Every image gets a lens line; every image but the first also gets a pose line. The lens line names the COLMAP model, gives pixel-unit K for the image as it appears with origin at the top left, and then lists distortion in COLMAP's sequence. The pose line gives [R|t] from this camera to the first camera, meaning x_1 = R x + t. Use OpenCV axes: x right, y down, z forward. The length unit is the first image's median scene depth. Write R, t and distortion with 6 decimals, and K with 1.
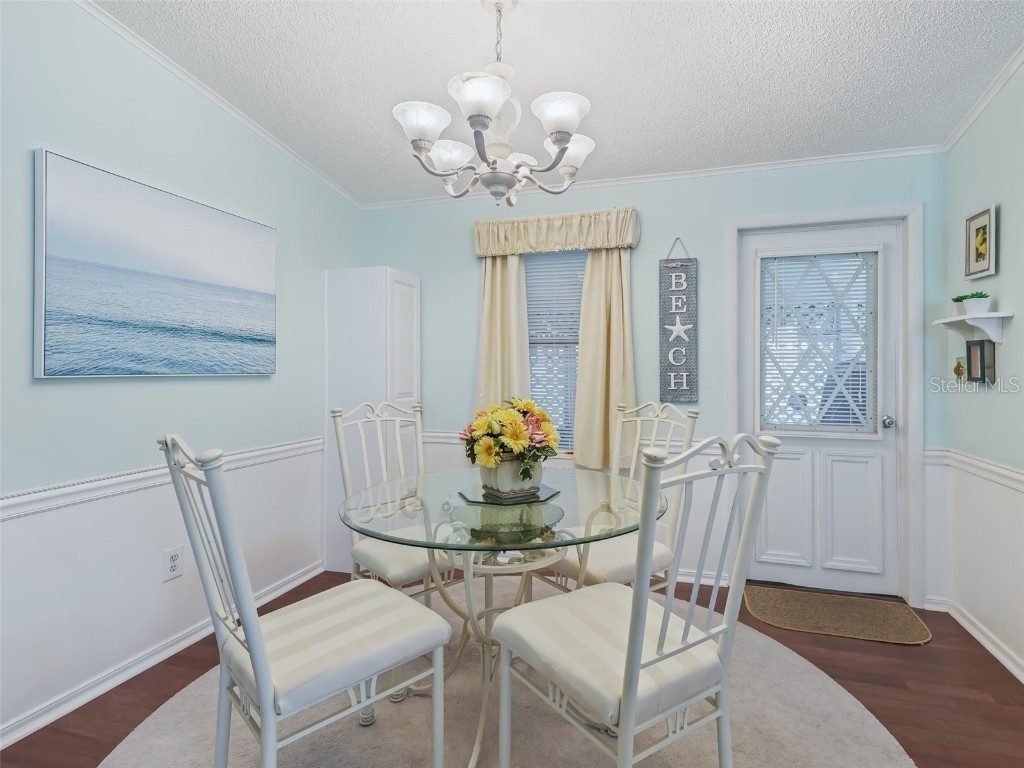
lens RADIAL K [[531.1, 0, 546.0], [0, 531.1, 363.0], [0, 0, 1]] dist [0.024117, -0.000162]
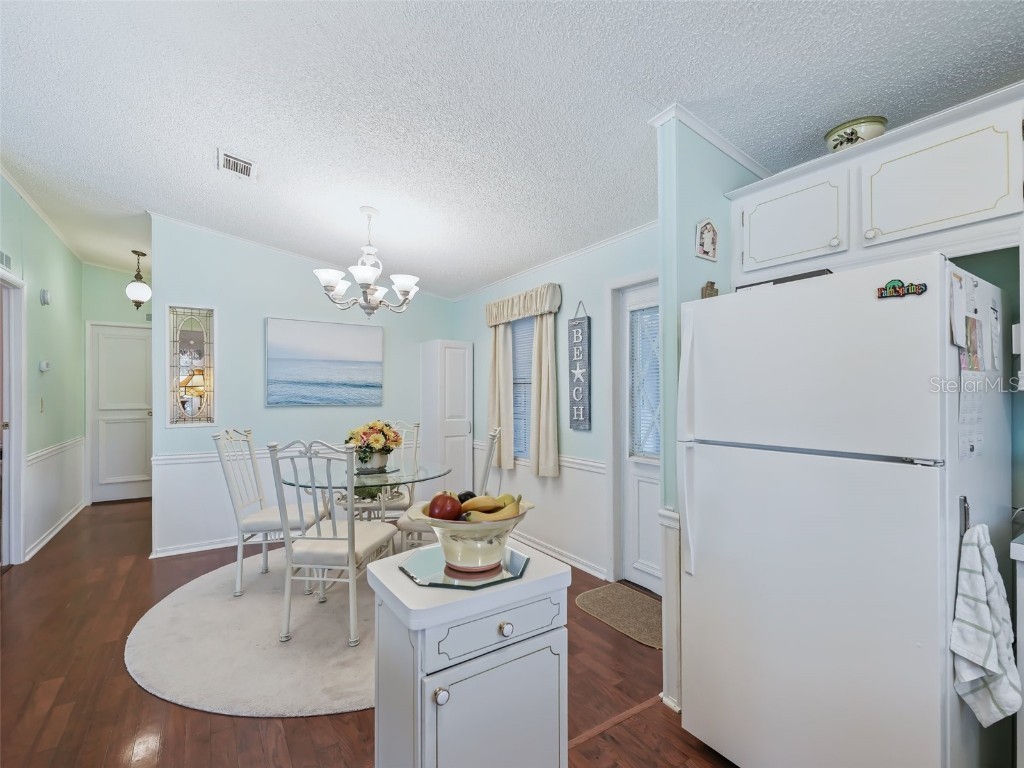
lens RADIAL K [[466.3, 0, 505.3], [0, 466.3, 390.0], [0, 0, 1]] dist [0.015526, -0.000067]
pose [[0.757669, -0.005636, -0.652614, 0.867353], [0.008475, 0.999963, 0.001203, -0.025139], [0.652584, -0.006443, 0.757689, 0.032709]]
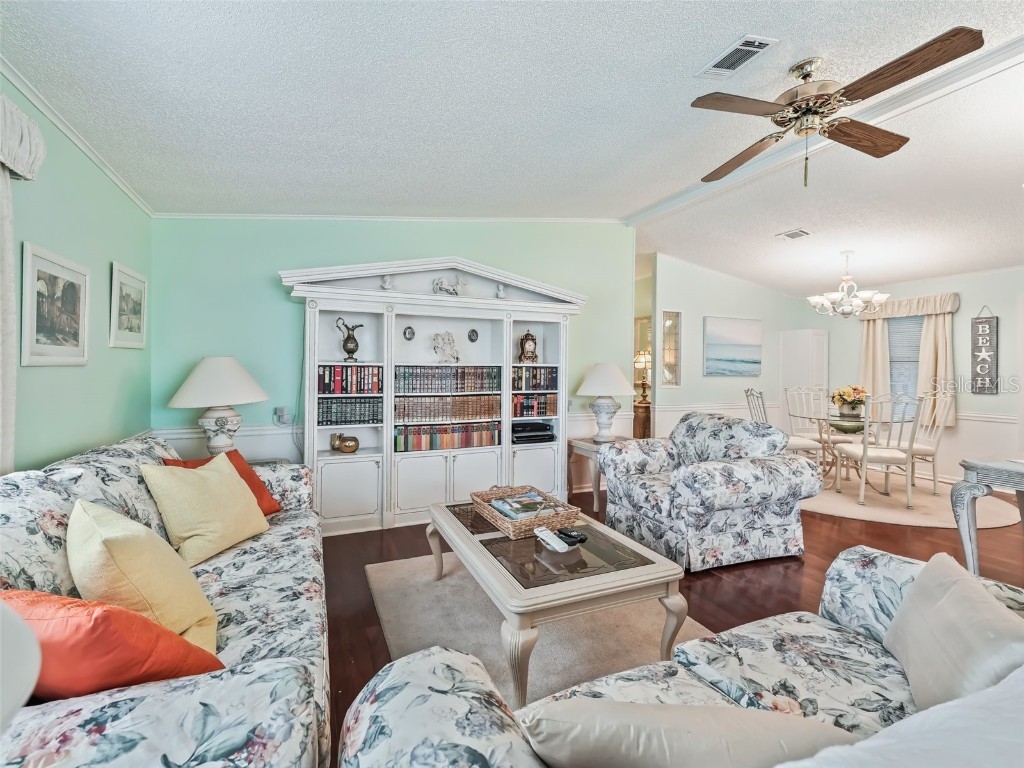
lens RADIAL K [[466.6, 0, 509.7], [0, 466.6, 370.5], [0, 0, 1]] dist [-0.000150, -0.000133]
pose [[0.623943, 0.008159, -0.781427, 0.501867], [-0.000194, 0.999947, 0.010286, -0.024920], [0.781470, -0.006266, 0.623912, -1.360494]]
